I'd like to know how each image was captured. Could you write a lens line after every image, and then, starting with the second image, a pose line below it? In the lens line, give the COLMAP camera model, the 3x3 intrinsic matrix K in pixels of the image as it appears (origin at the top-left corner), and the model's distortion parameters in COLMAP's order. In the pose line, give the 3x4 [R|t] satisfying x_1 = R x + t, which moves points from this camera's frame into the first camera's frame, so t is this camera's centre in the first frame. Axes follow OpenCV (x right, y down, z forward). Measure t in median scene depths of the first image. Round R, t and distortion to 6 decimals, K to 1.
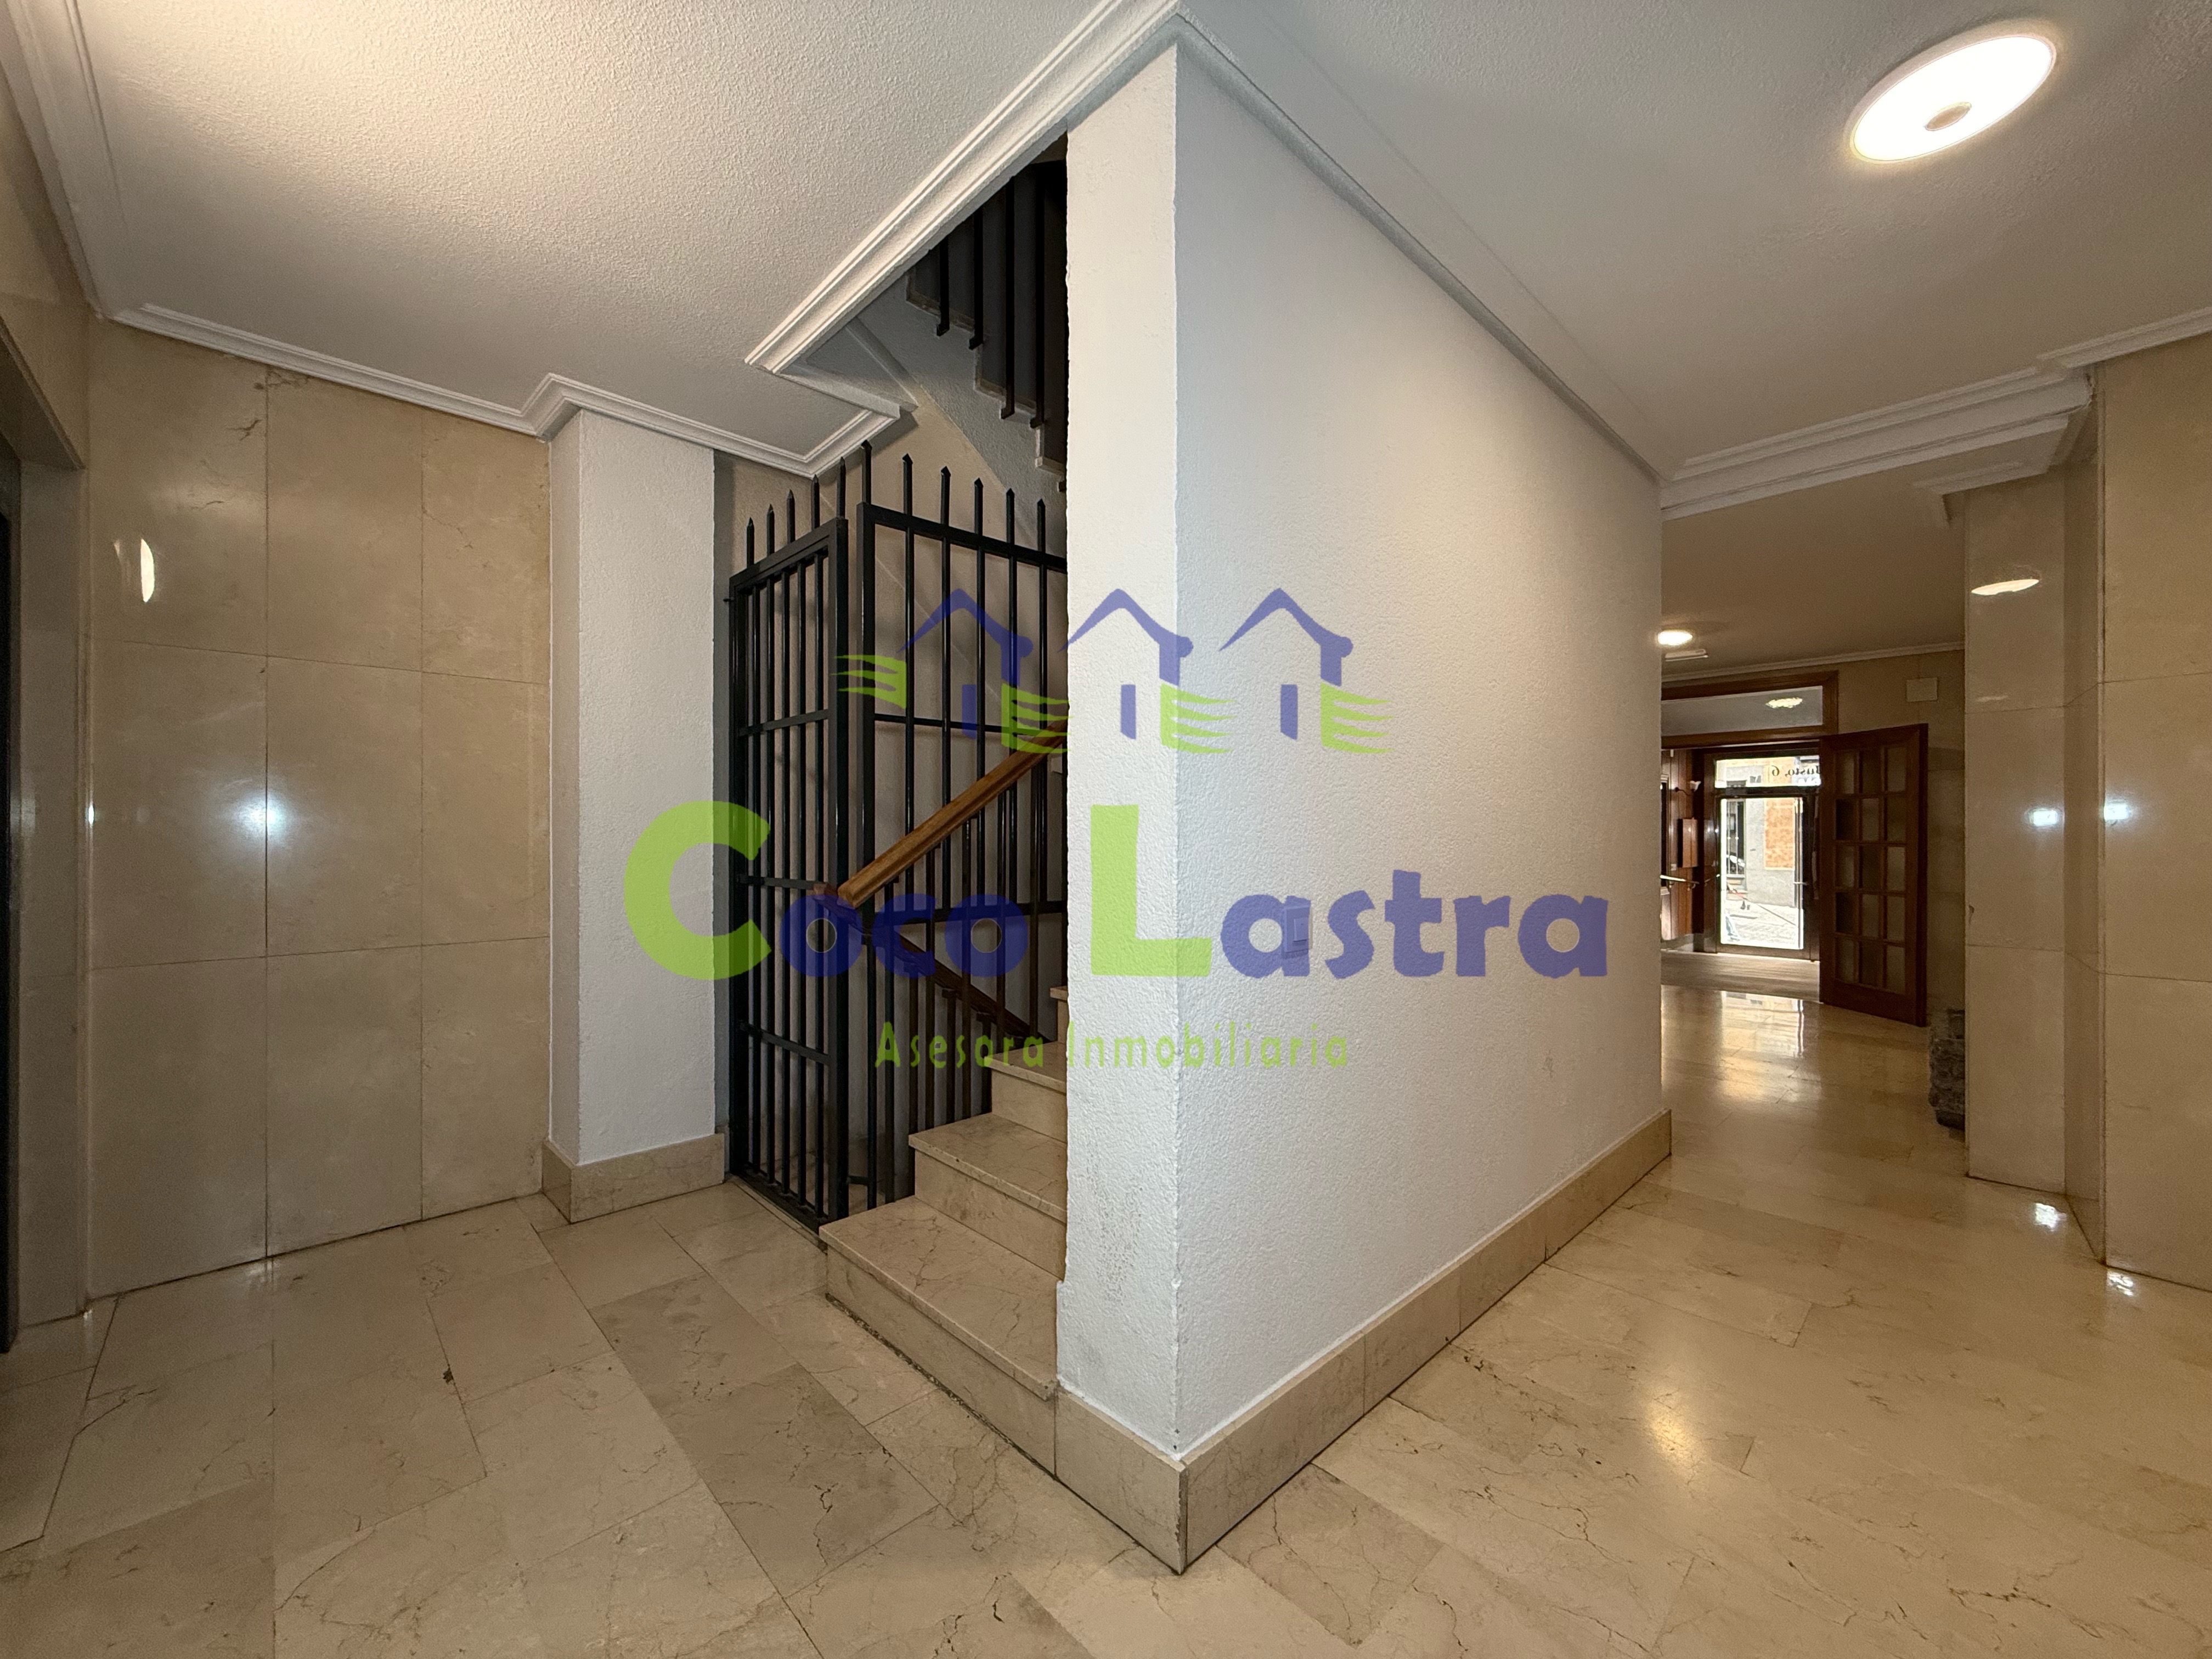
lens RADIAL K [[878.7, 0, 1096.4], [0, 878.7, 832.1], [0, 0, 1]] dist [-0.000498, -0.000140]
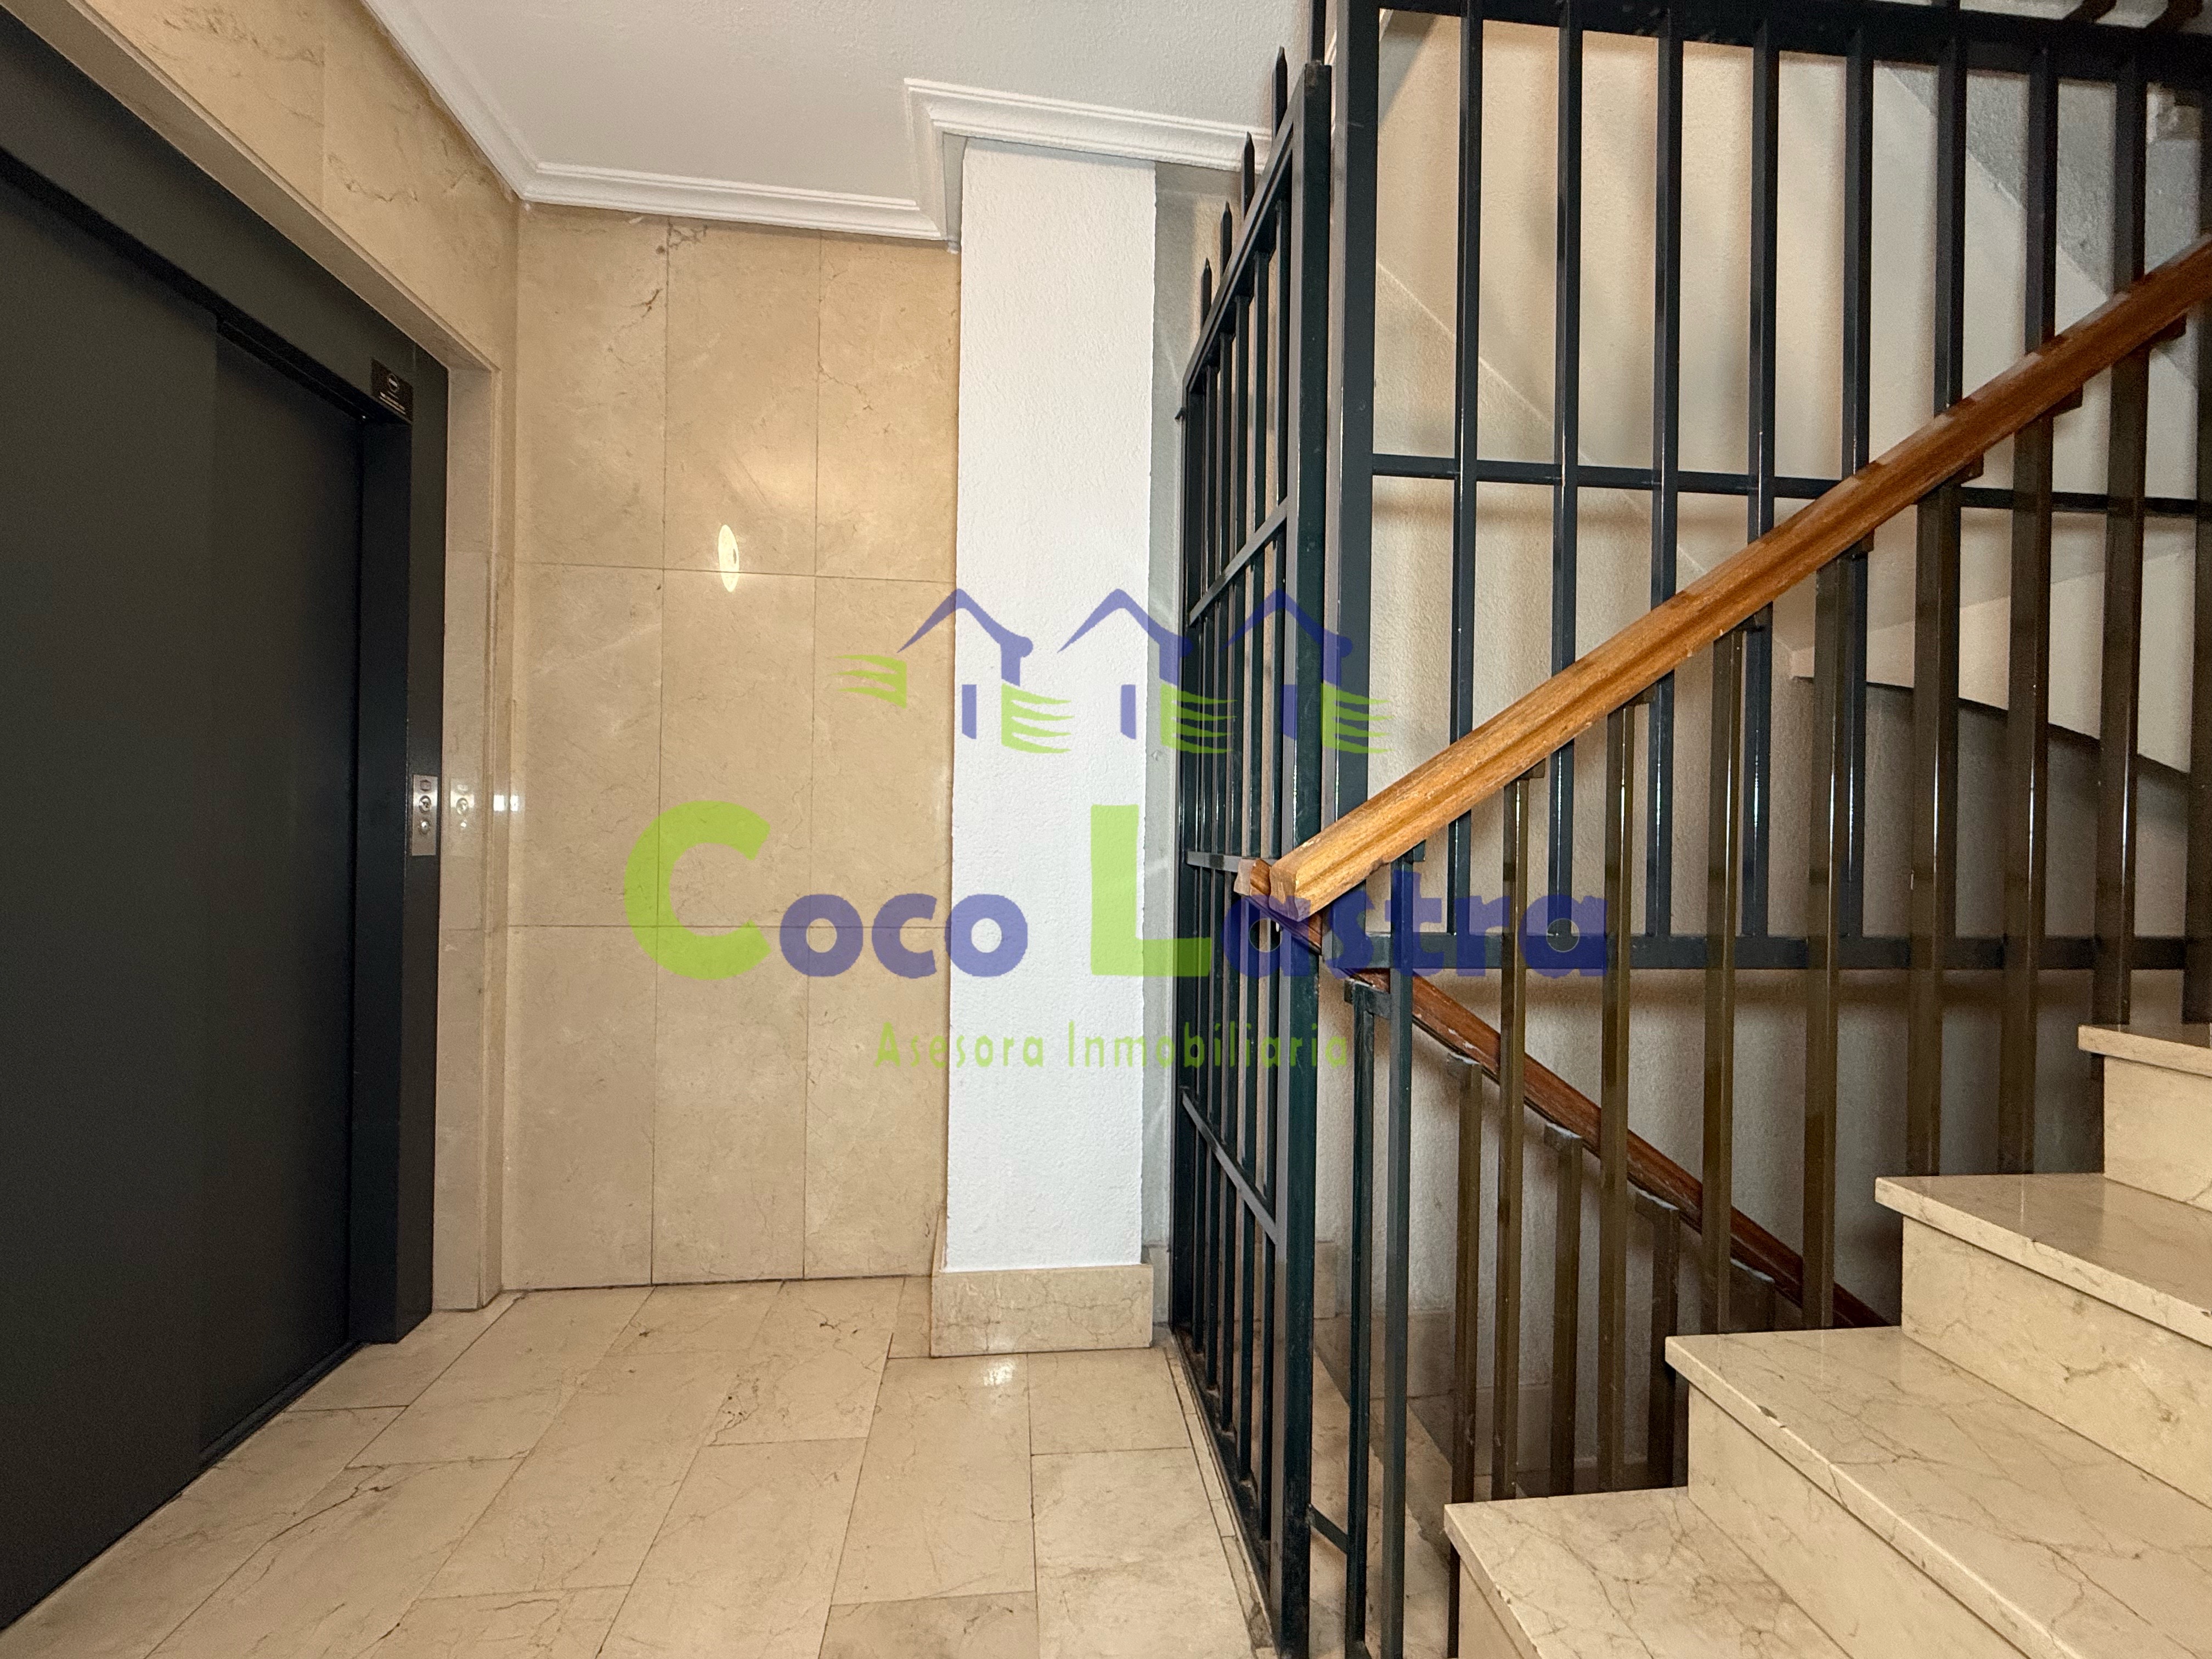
lens RADIAL K [[878.7, 0, 1096.4], [0, 878.7, 832.1], [0, 0, 1]] dist [-0.000498, -0.000140]
pose [[0.794295, 0.011699, -0.607420, -0.096900], [-0.015085, 0.999886, -0.000468, 0.043843], [0.607345, 0.009534, 0.794381, 0.560228]]
